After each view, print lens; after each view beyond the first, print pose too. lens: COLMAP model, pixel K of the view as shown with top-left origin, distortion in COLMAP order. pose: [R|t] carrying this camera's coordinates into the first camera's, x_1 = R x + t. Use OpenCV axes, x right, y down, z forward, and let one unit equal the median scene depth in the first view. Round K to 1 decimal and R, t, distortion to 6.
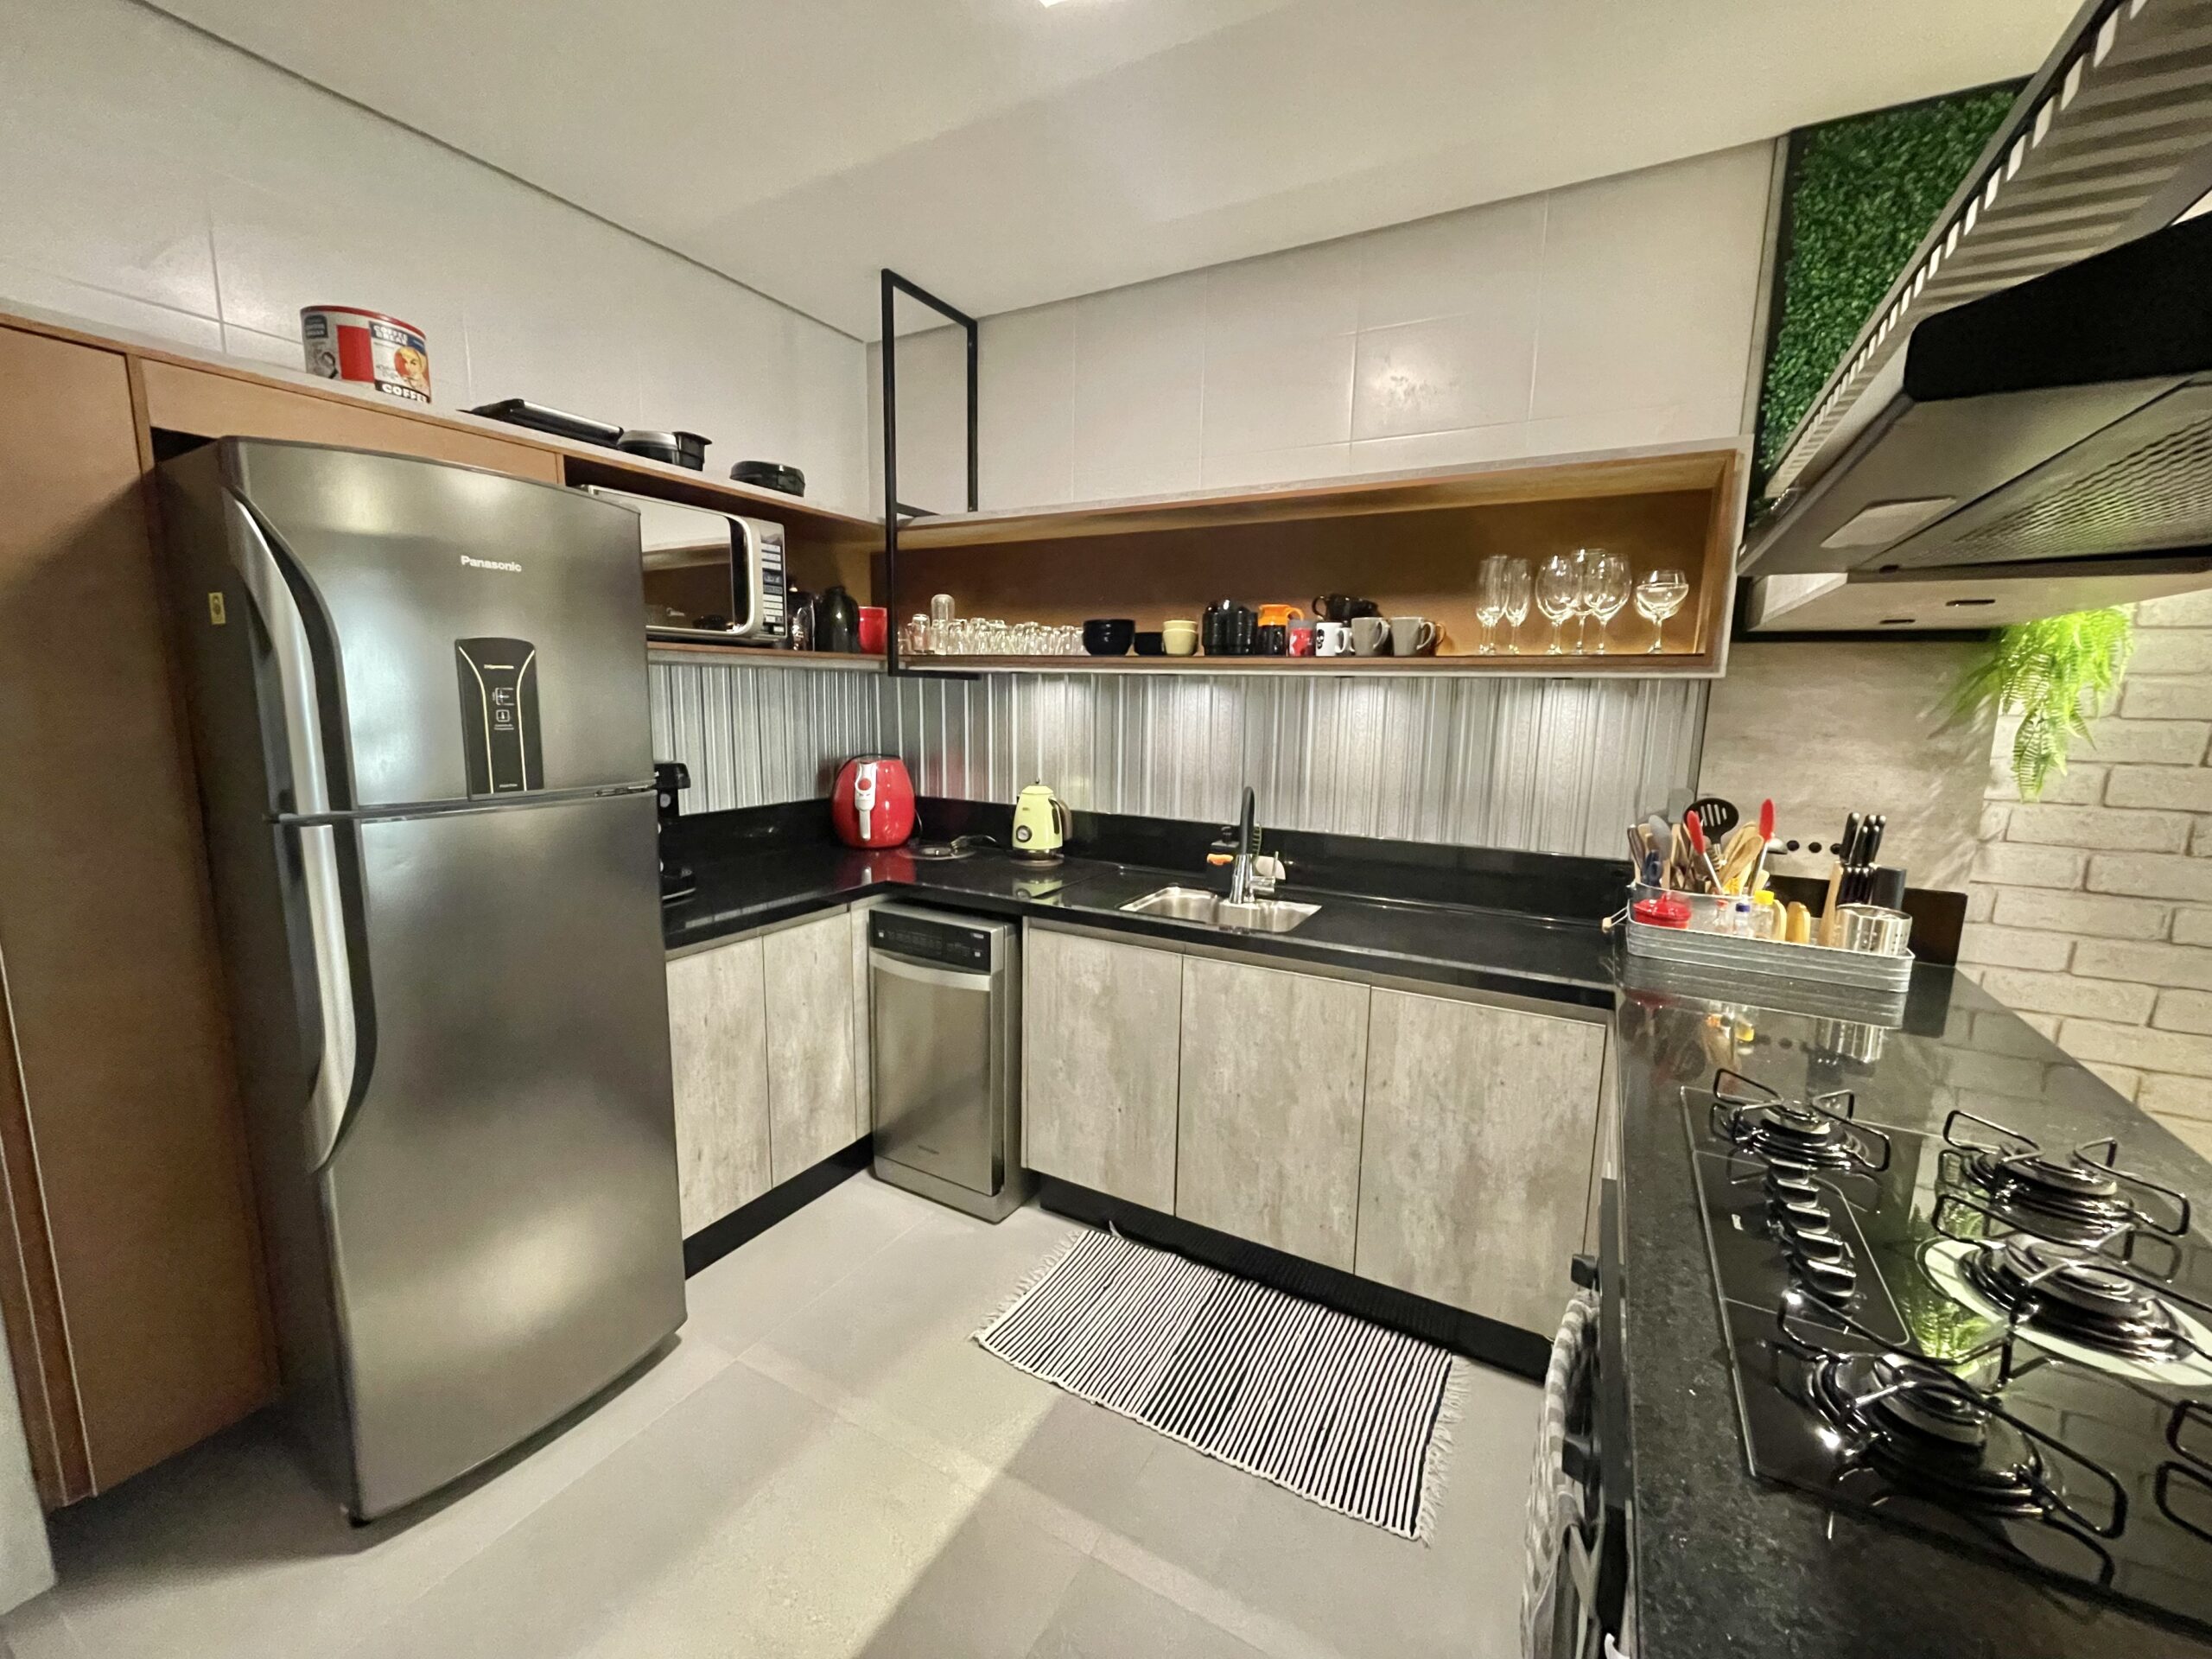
lens RADIAL K [[901.5, 0, 1103.1], [0, 901.5, 829.2], [0, 0, 1]] dist [0.001261, -0.000125]
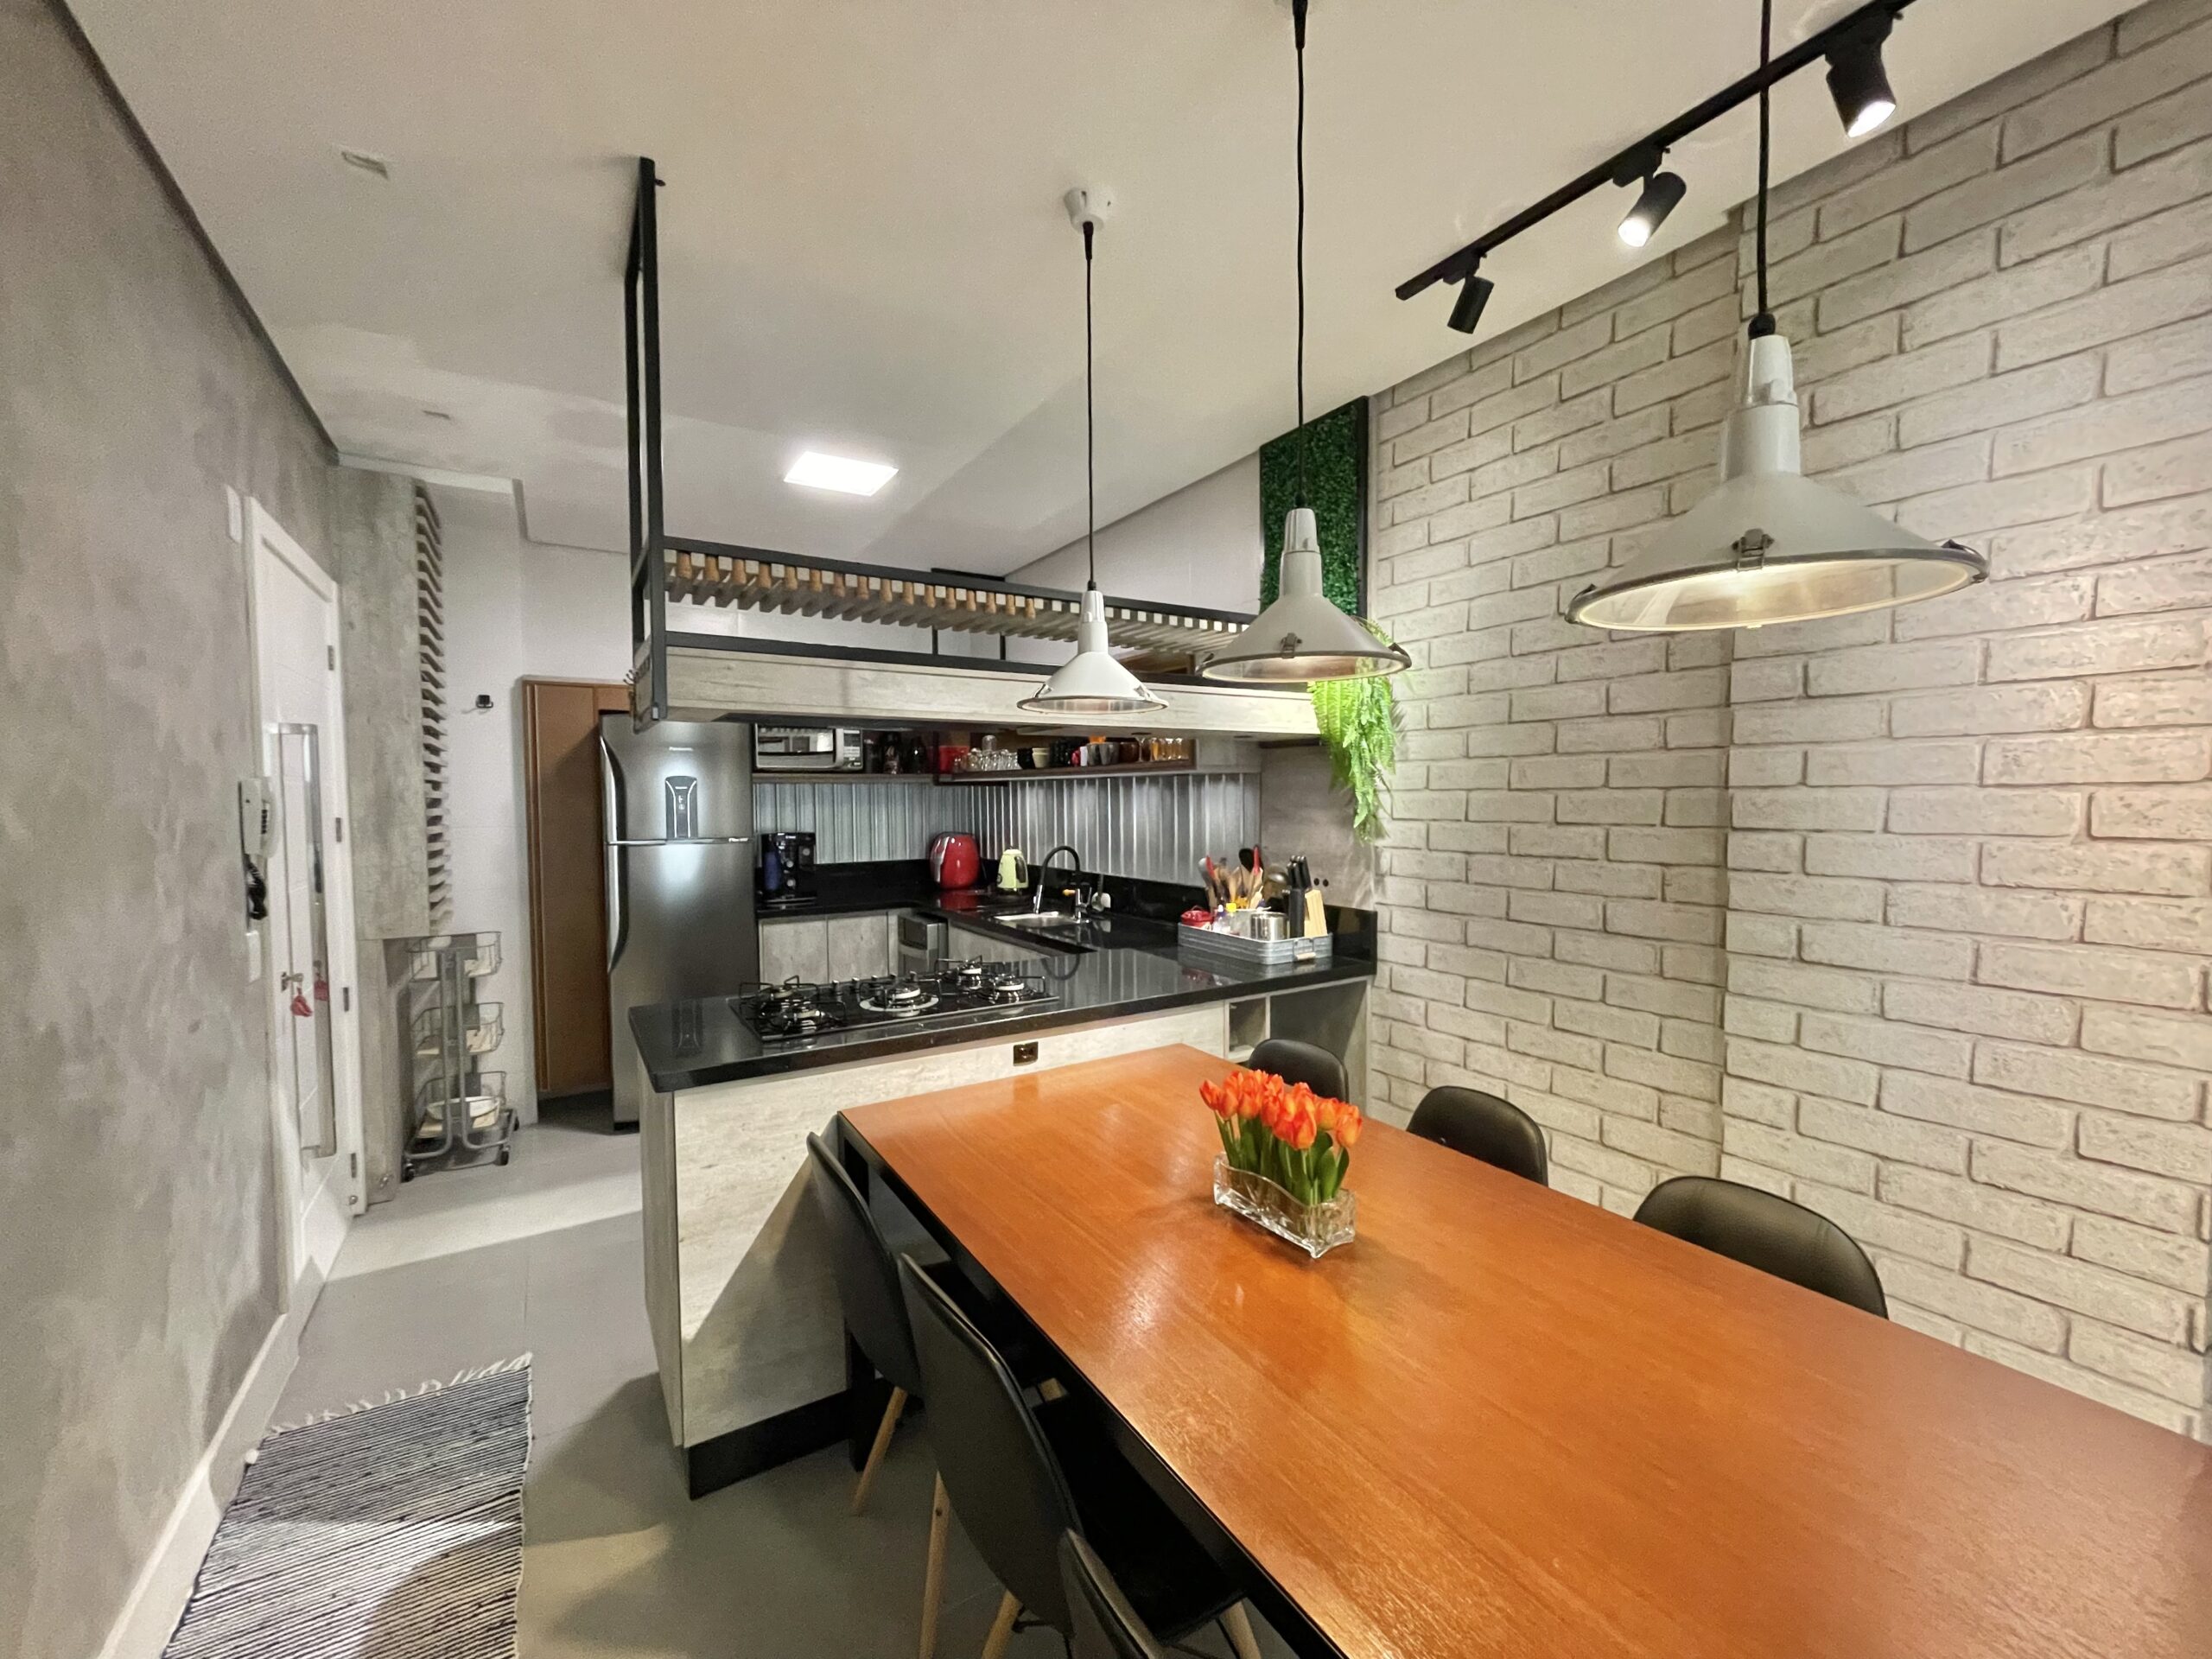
lens RADIAL K [[901.5, 0, 1107.7], [0, 901.5, 833.7], [0, 0, 1]] dist [0.001261, -0.000125]
pose [[0.874647, -0.001141, -0.484760, 1.080769], [-0.054850, 0.993342, -0.101303, 0.098192], [0.481648, 0.115194, 0.868761, -0.408132]]
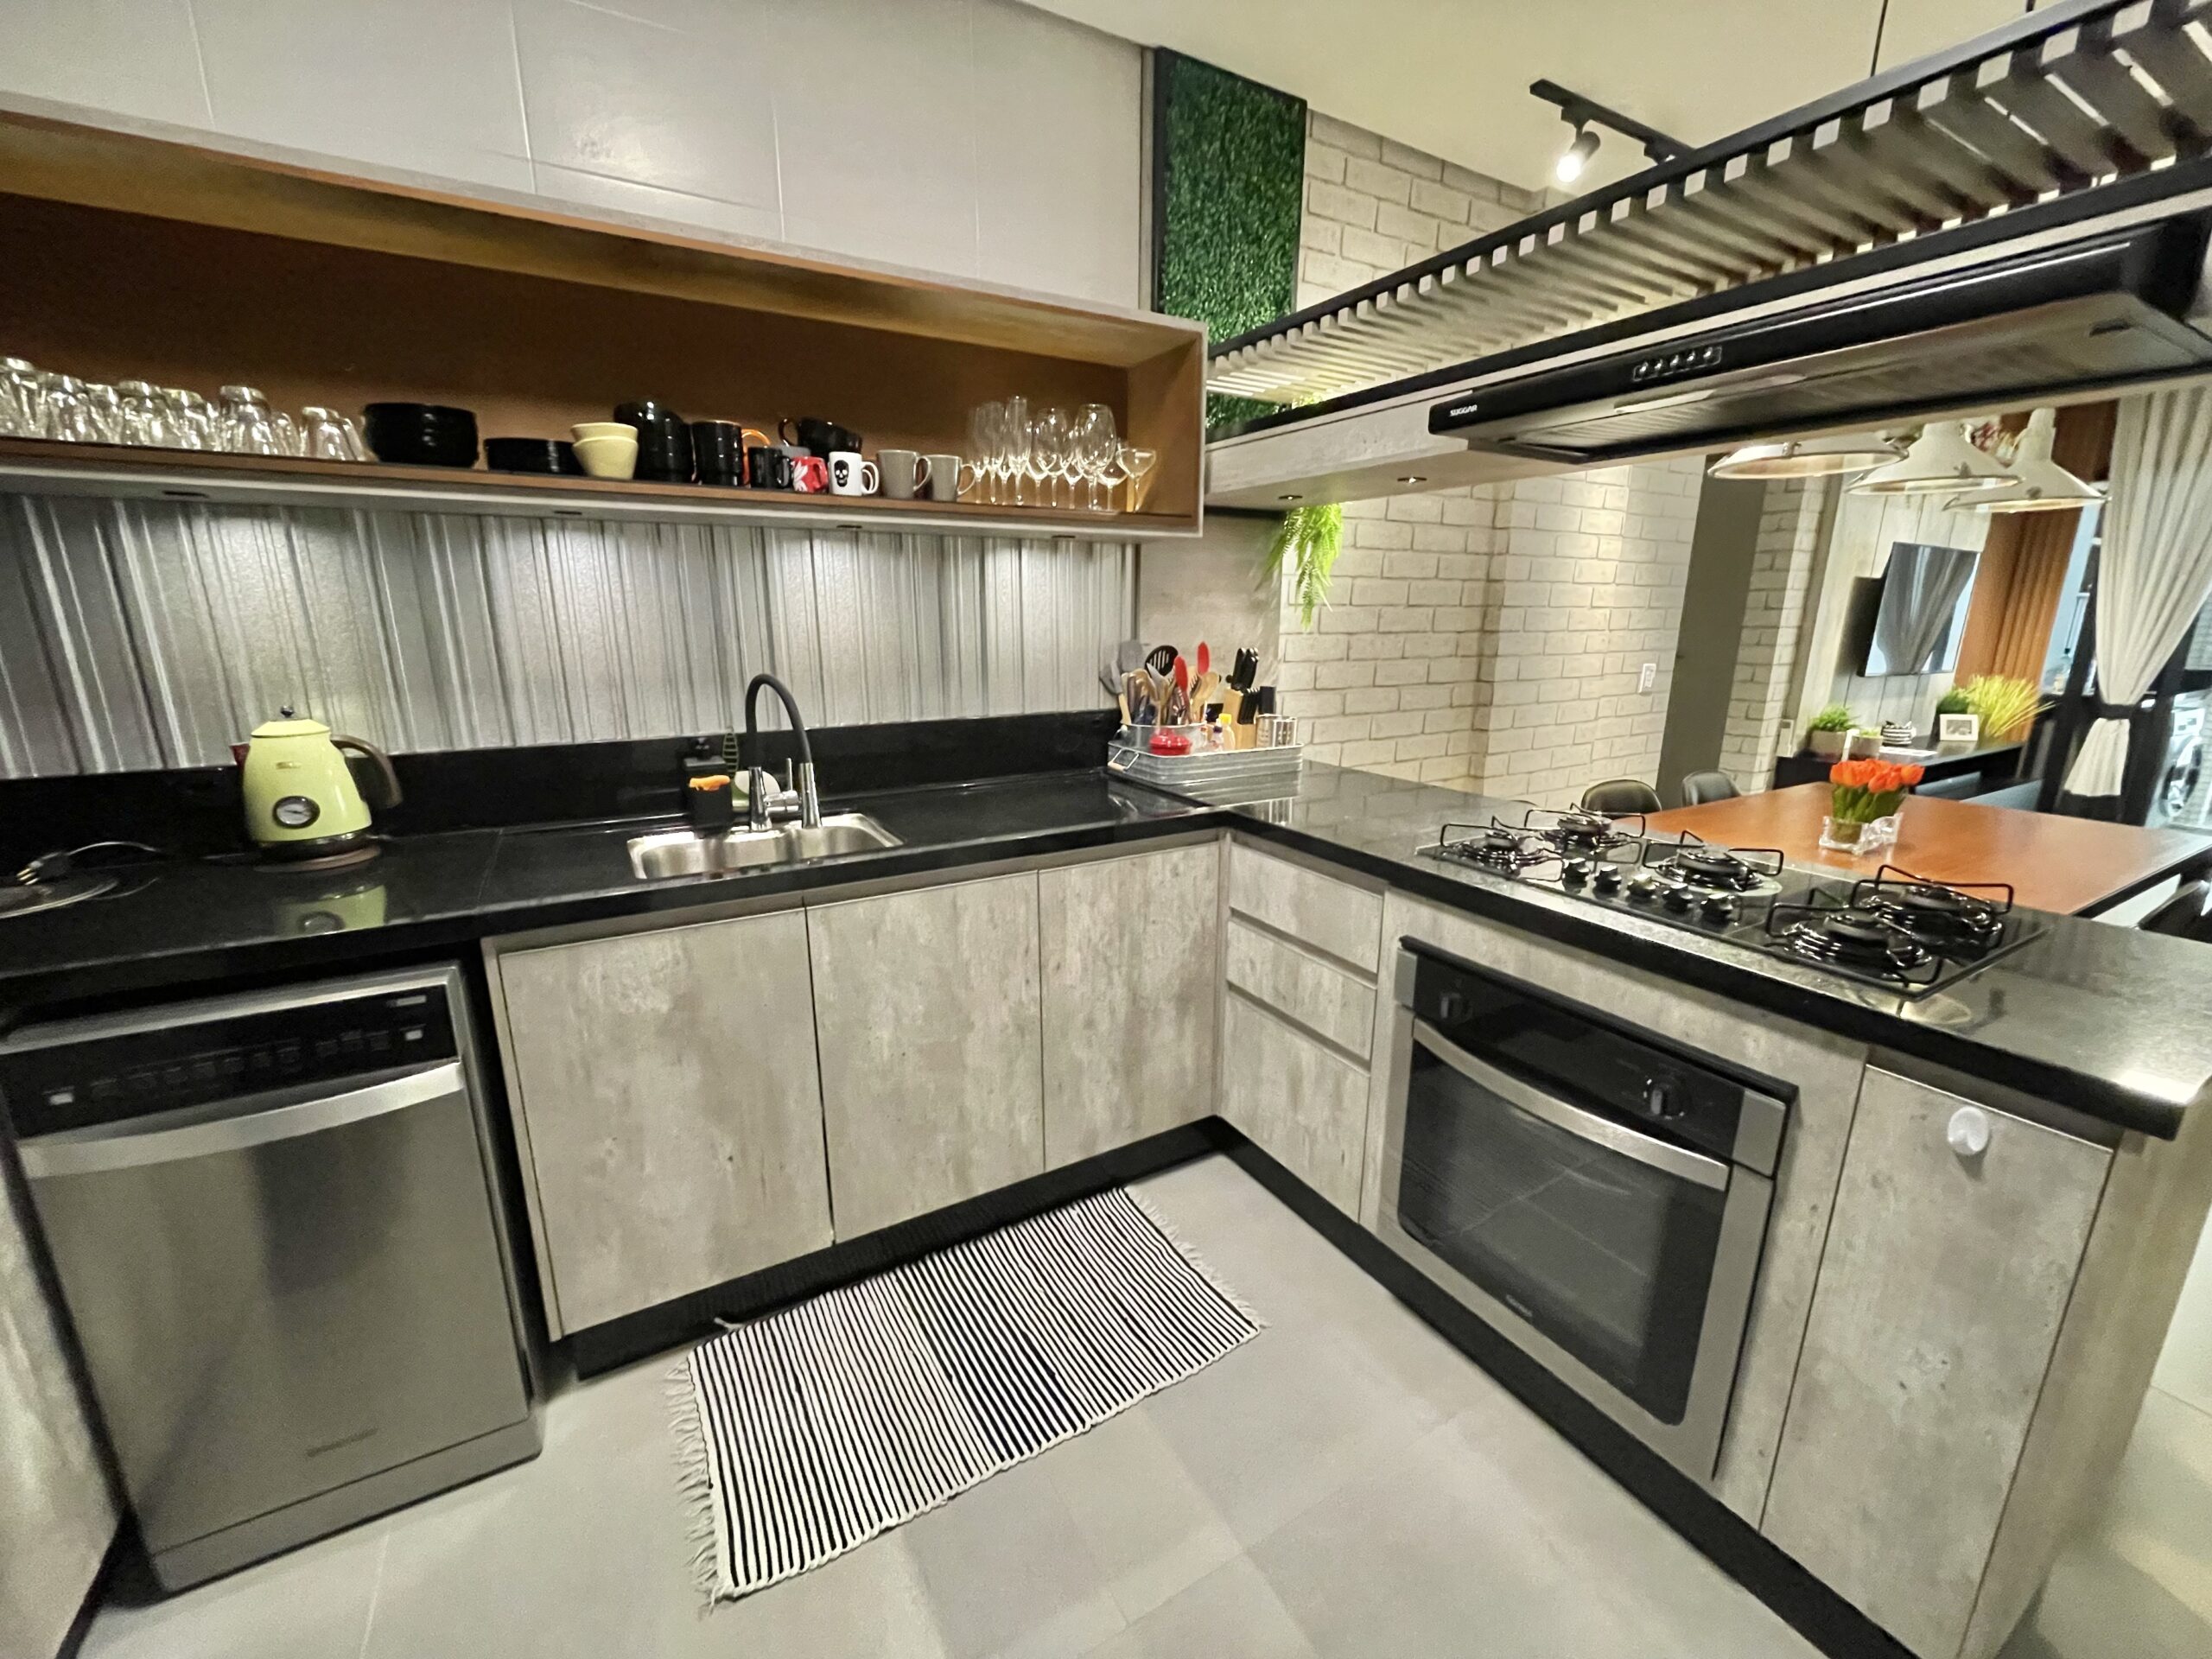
lens RADIAL K [[901.5, 0, 1105.0], [0, 901.5, 833.2], [0, 0, 1]] dist [0.001261, -0.000125]
pose [[0.503444, -0.224268, 0.834414, -0.366754], [0.136966, 0.974230, 0.179209, -0.015346], [-0.853103, 0.024065, 0.521188, 0.402126]]
